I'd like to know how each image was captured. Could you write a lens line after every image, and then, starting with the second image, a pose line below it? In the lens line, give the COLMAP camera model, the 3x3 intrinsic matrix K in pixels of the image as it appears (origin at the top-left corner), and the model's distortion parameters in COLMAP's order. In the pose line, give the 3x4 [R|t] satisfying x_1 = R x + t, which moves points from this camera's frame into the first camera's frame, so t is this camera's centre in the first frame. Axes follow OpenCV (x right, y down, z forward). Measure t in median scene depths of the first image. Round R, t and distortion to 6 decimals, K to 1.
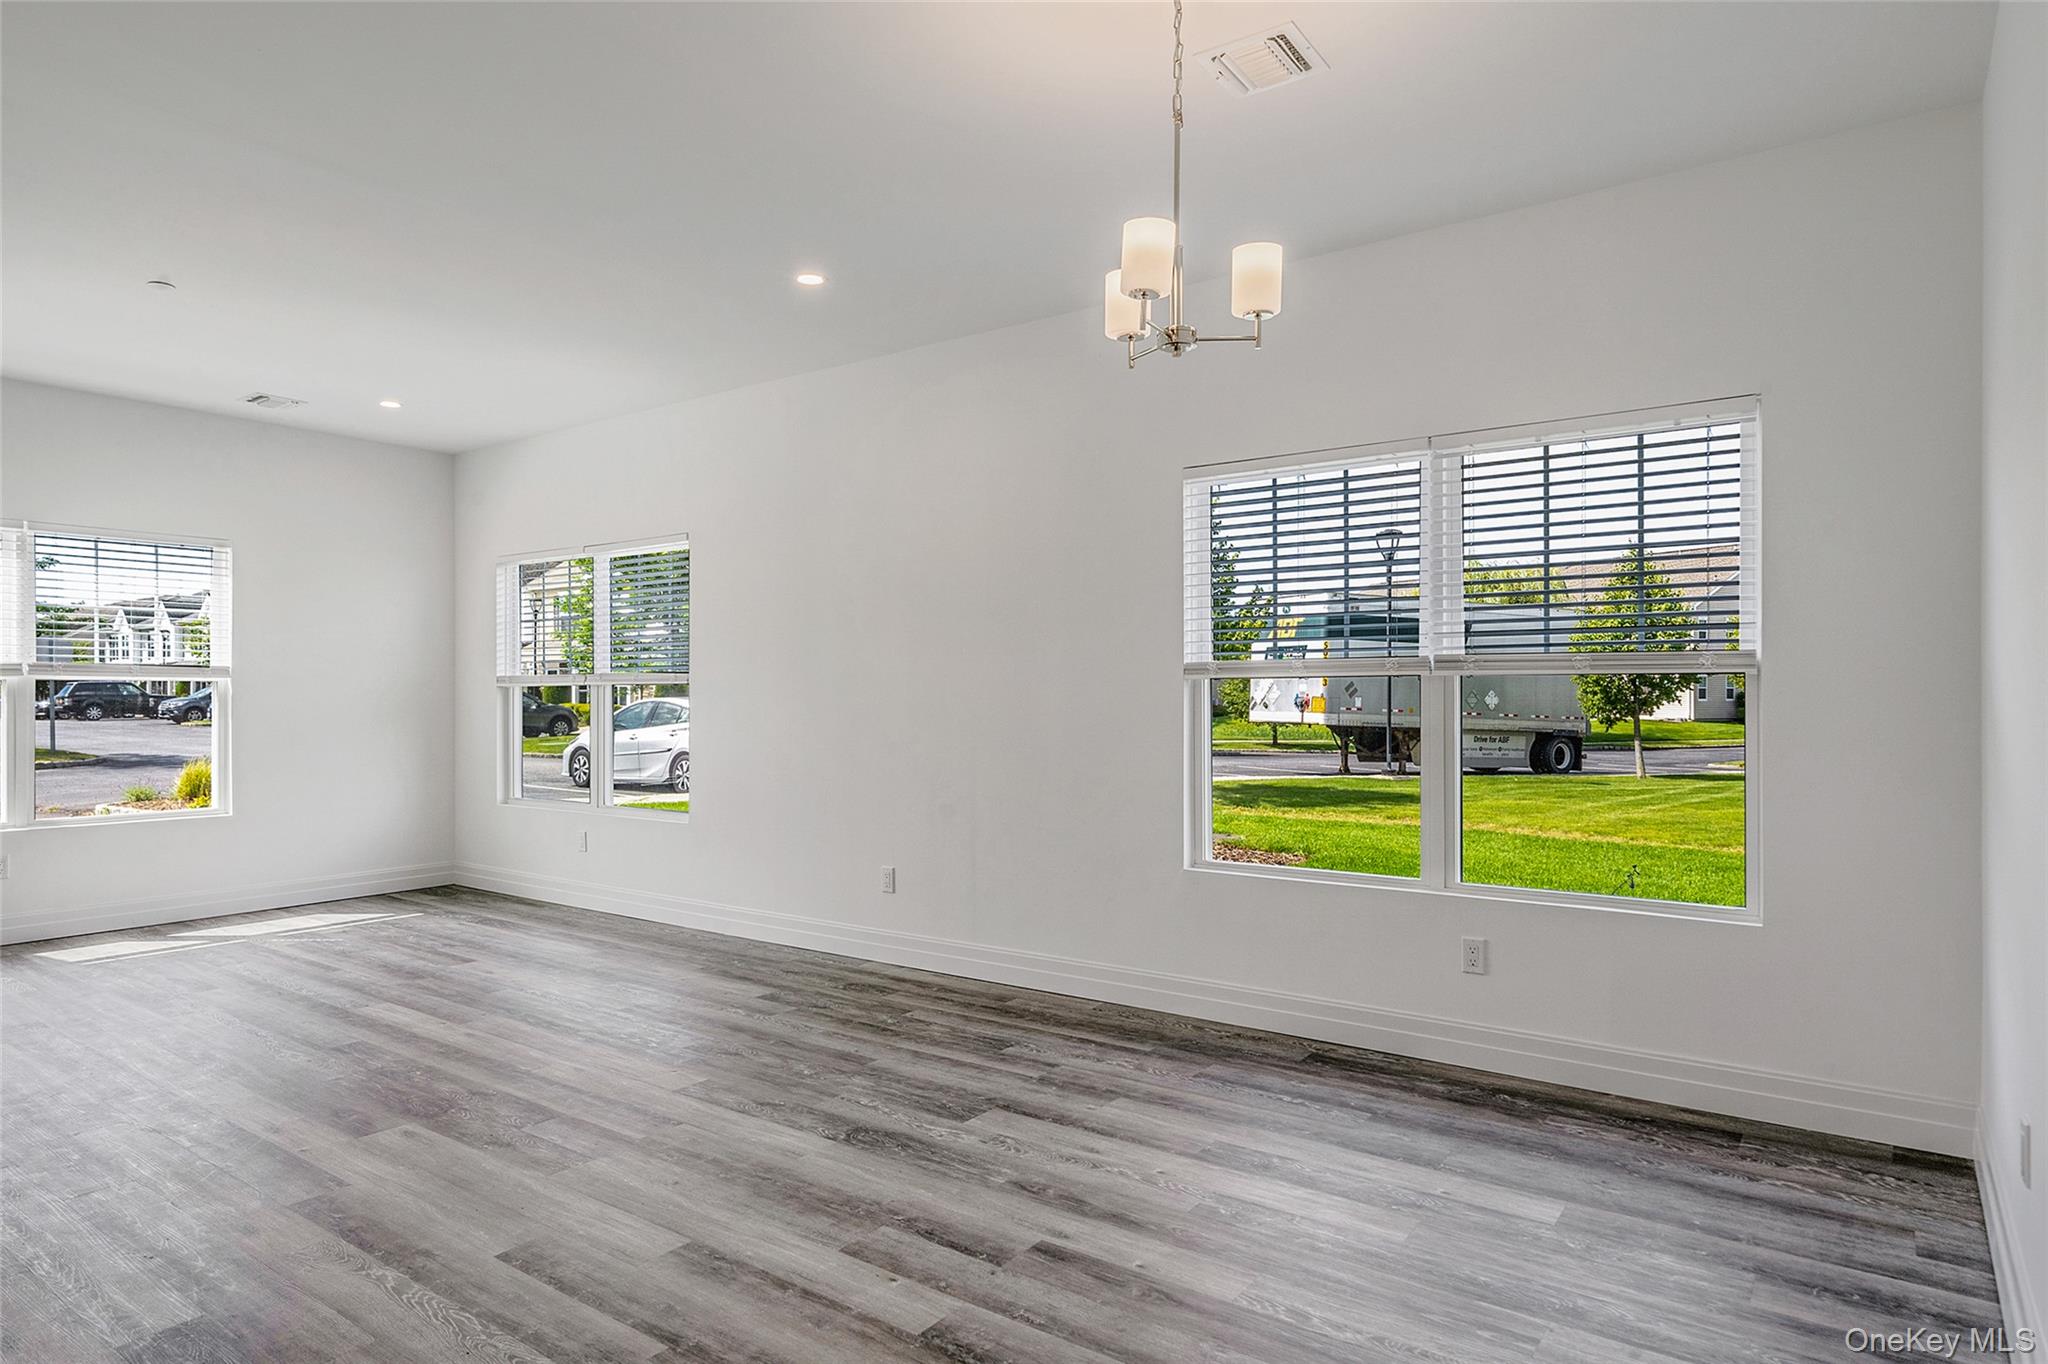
lens RADIAL K [[1174.9, 0, 1002.1], [0, 1174.9, 688.6], [0, 0, 1]] dist [-0.002169, 0.000476]
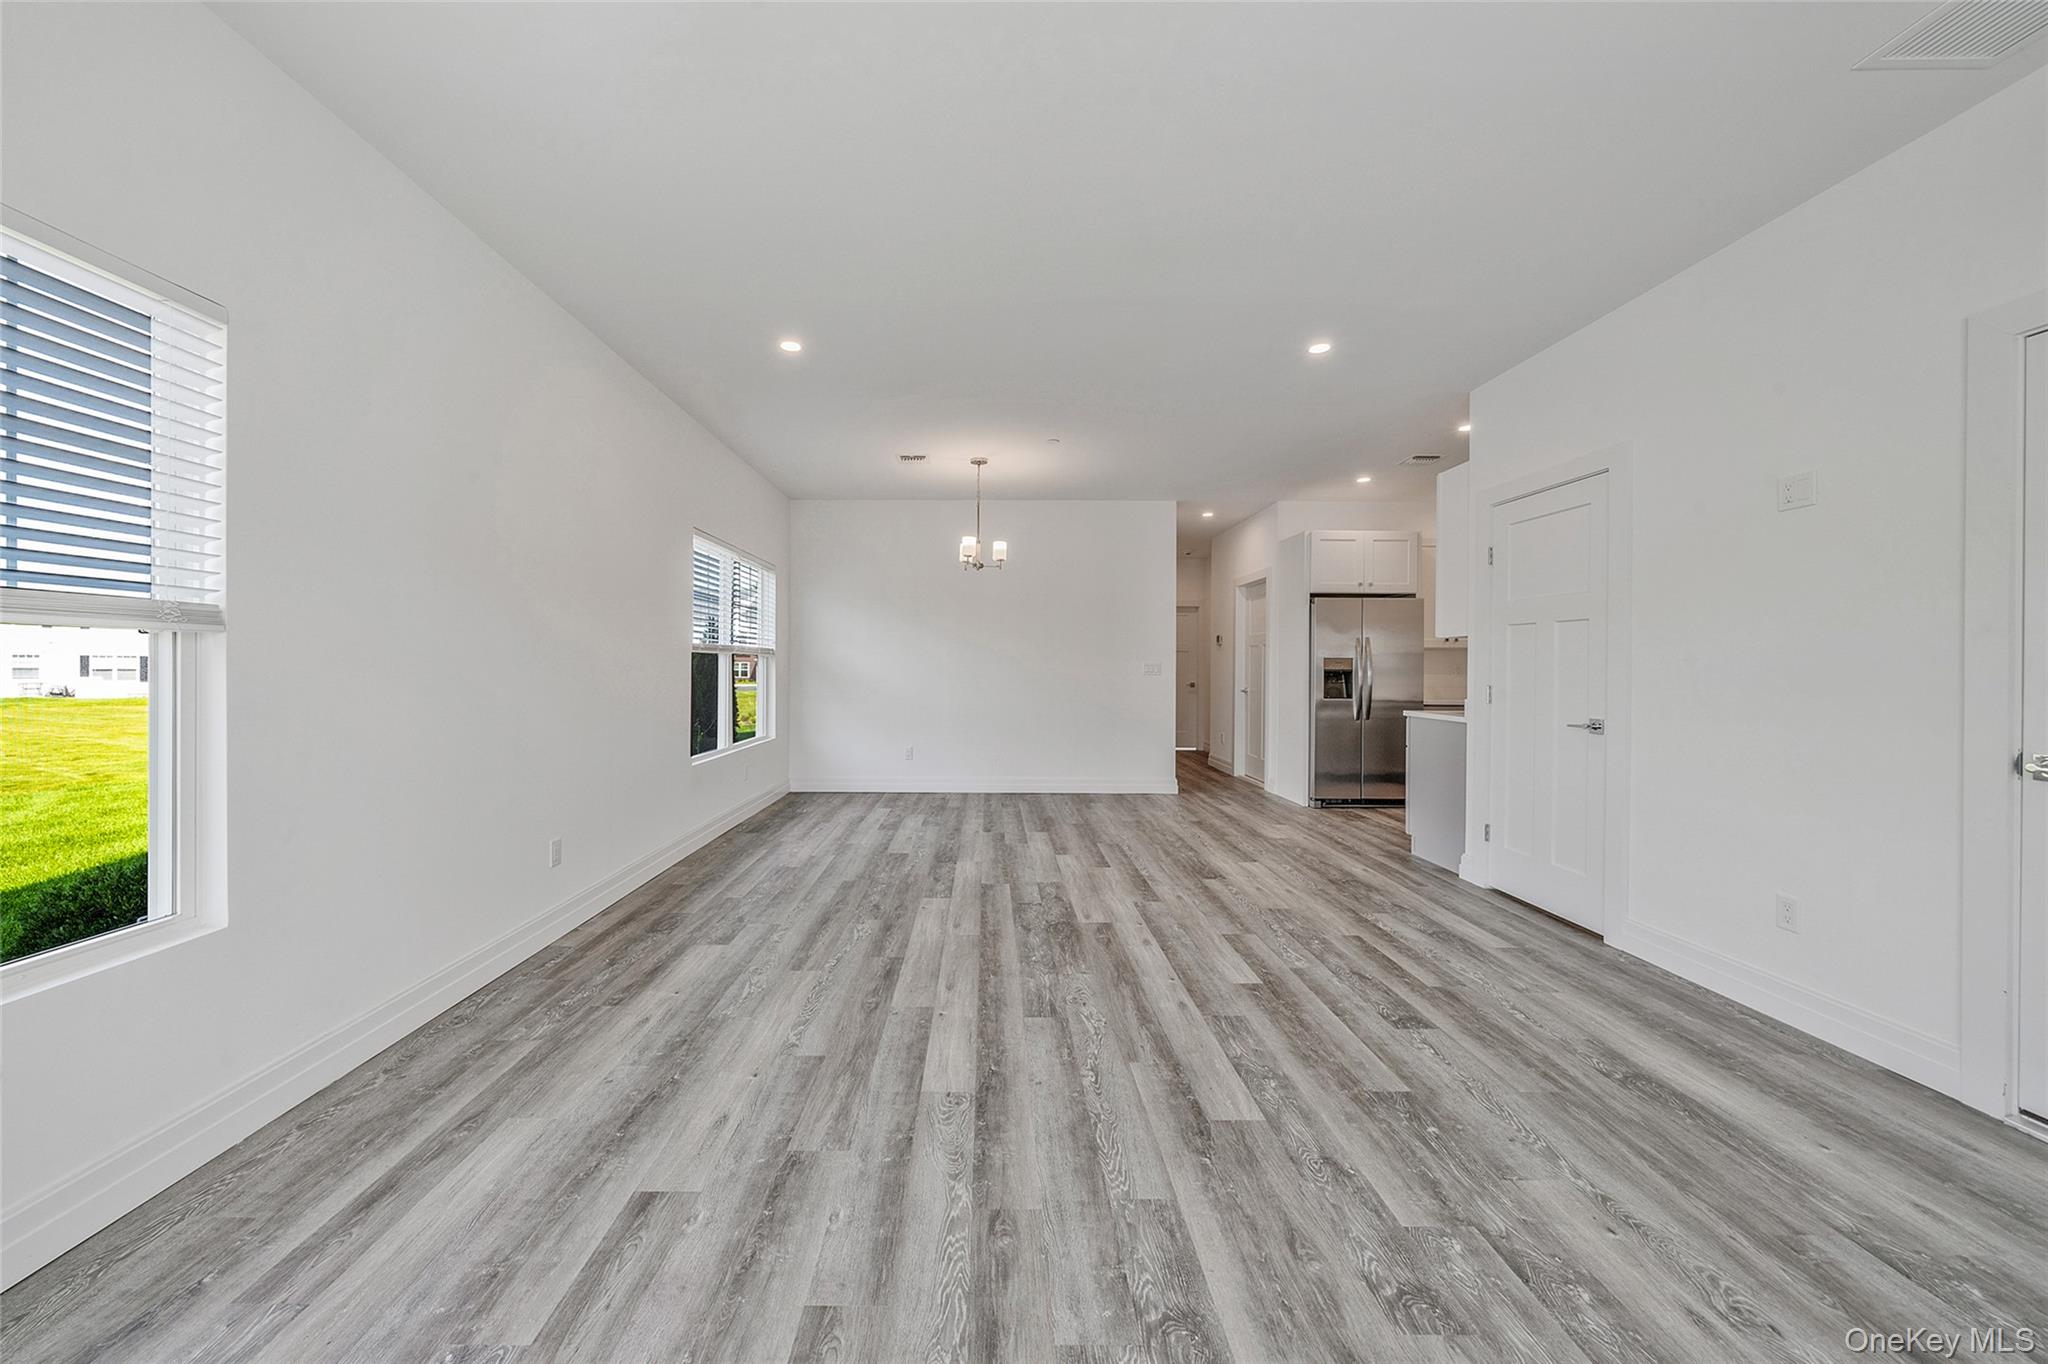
lens RADIAL K [[759.3, 0, 970.1], [0, 759.3, 667.4], [0, 0, 1]] dist [-0.007397, 0.000070]
pose [[-0.578928, -0.005258, 0.815362, -1.178661], [-0.009851, 0.999951, -0.000546, 0.013366], [-0.815319, -0.008349, -0.578952, 1.606391]]
